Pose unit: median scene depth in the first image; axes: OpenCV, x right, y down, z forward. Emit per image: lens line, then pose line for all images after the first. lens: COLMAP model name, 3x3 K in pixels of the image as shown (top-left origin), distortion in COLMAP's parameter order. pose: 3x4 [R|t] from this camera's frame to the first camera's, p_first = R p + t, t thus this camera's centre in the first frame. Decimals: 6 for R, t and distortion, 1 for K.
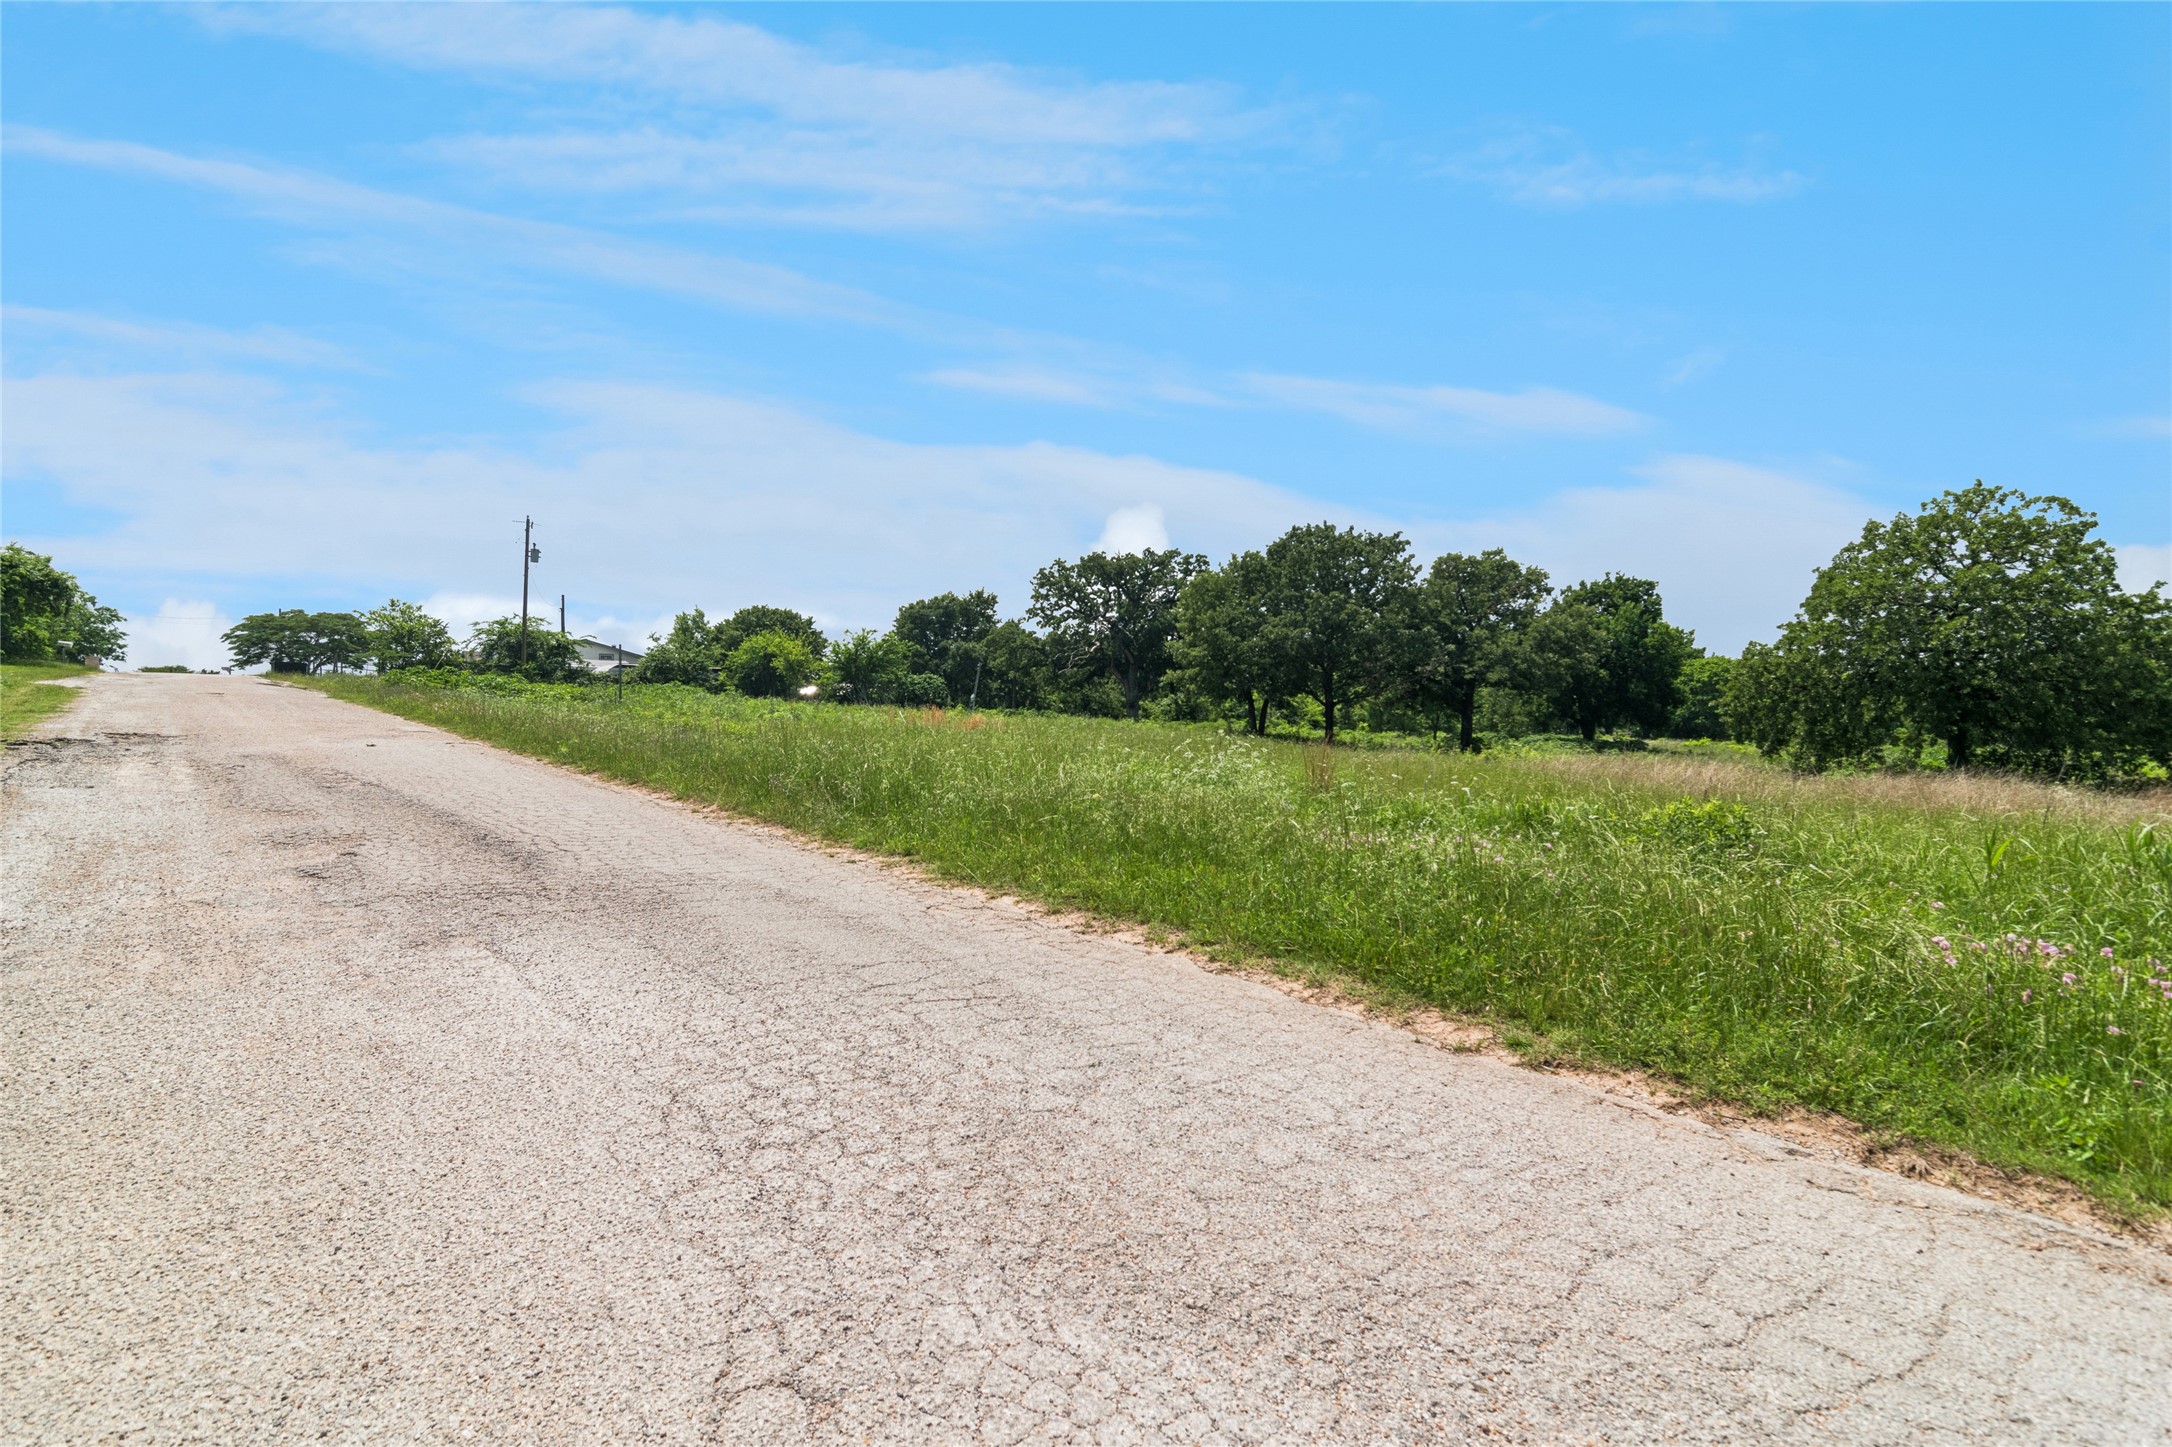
lens RADIAL K [[1070.5, 0, 1091.6], [0, 1070.5, 726.1], [0, 0, 1]] dist [0.005751, 0.001024]
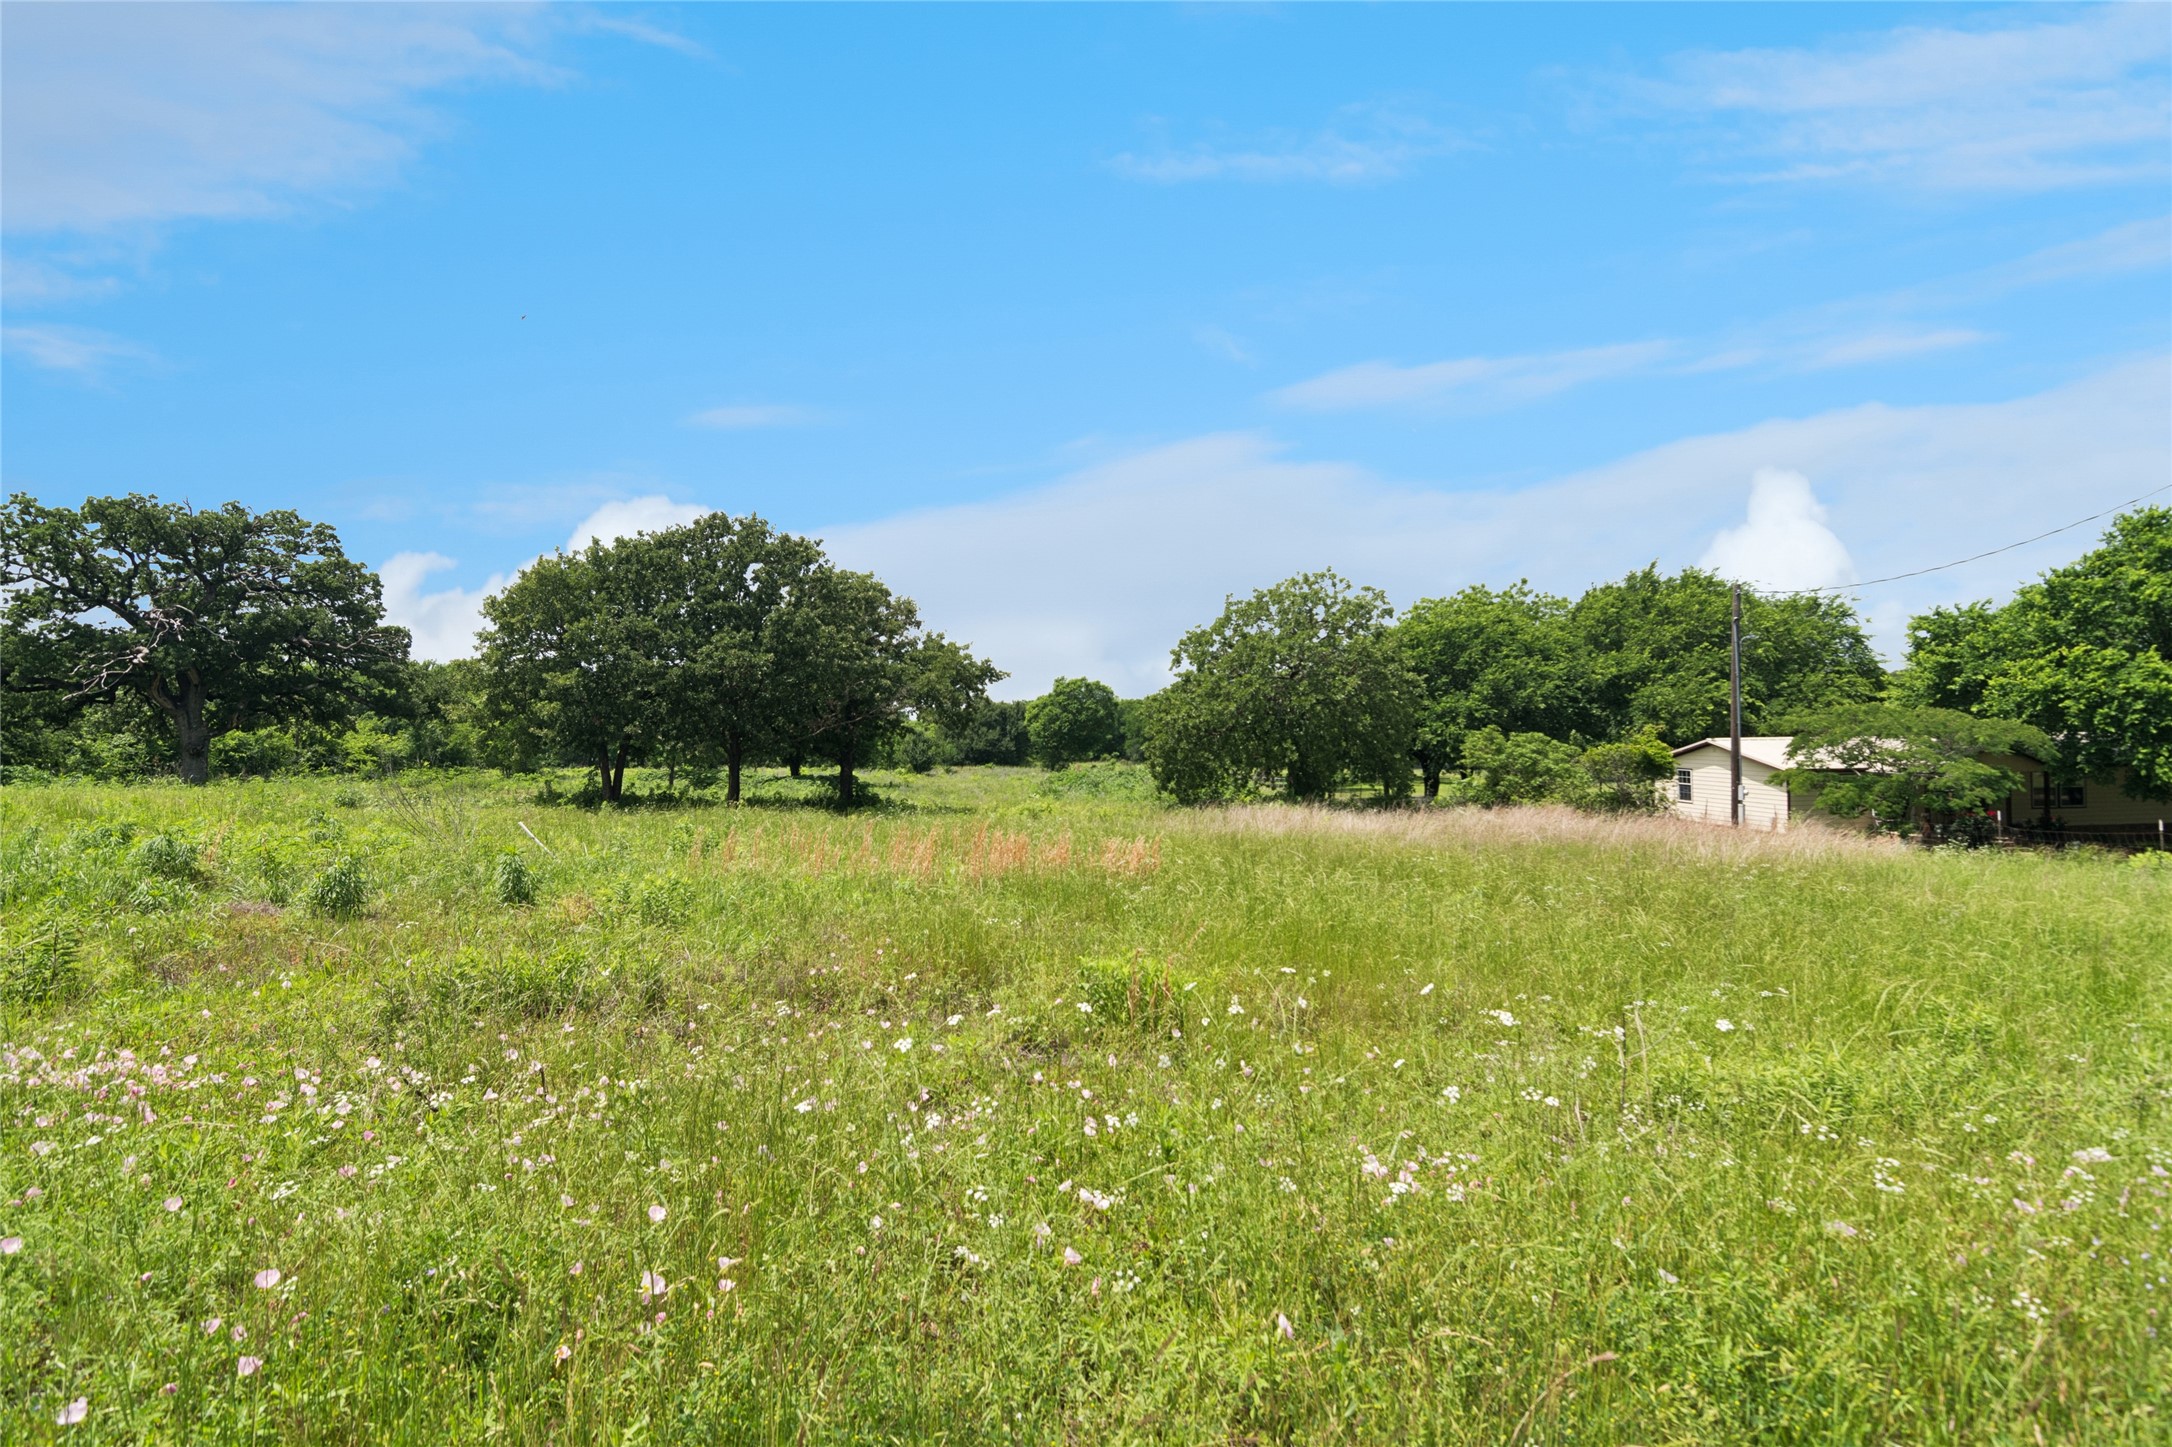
lens RADIAL K [[1070.5, 0, 1080.6], [0, 1070.5, 721.8], [0, 0, 1]] dist [0.005751, 0.001024]
pose [[0.595698, -0.002925, 0.803203, -0.158738], [0.022550, 0.999660, -0.013084, -0.017747], [-0.802892, 0.025906, 0.595562, 0.230406]]
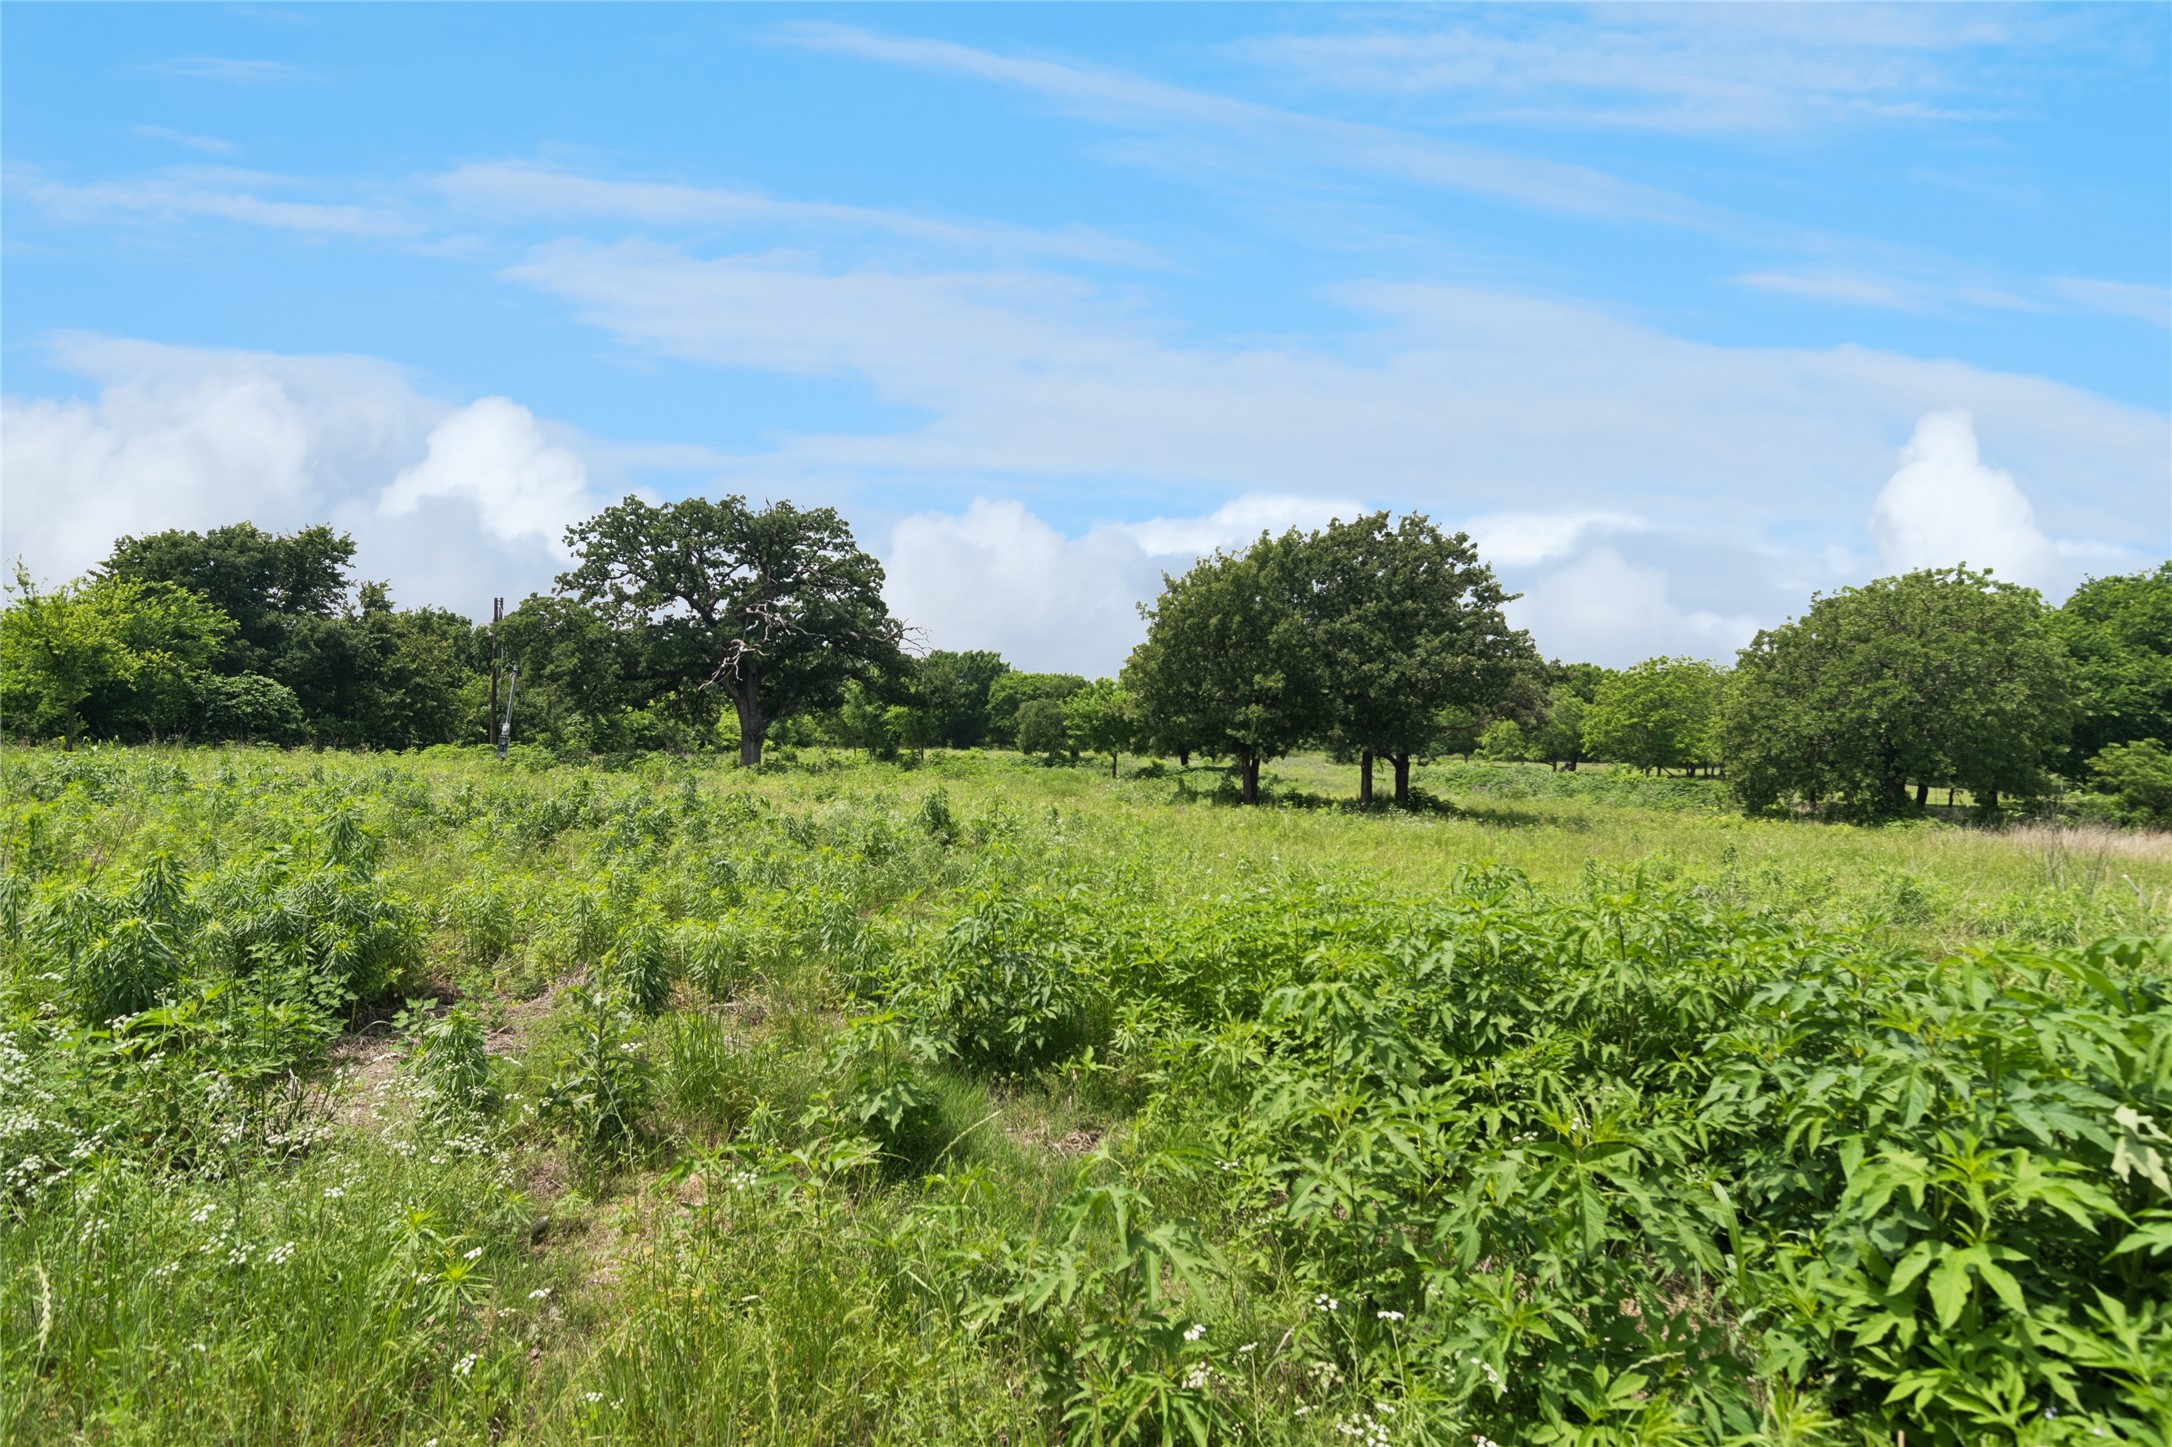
lens RADIAL K [[1070.5, 0, 1080.9], [0, 1070.5, 722.9], [0, 0, 1]] dist [0.005751, 0.001024]
pose [[0.695001, -0.005367, 0.718989, -0.296892], [0.004686, 0.999985, 0.002935, -0.030142], [-0.718994, 0.001329, 0.695015, 0.412968]]
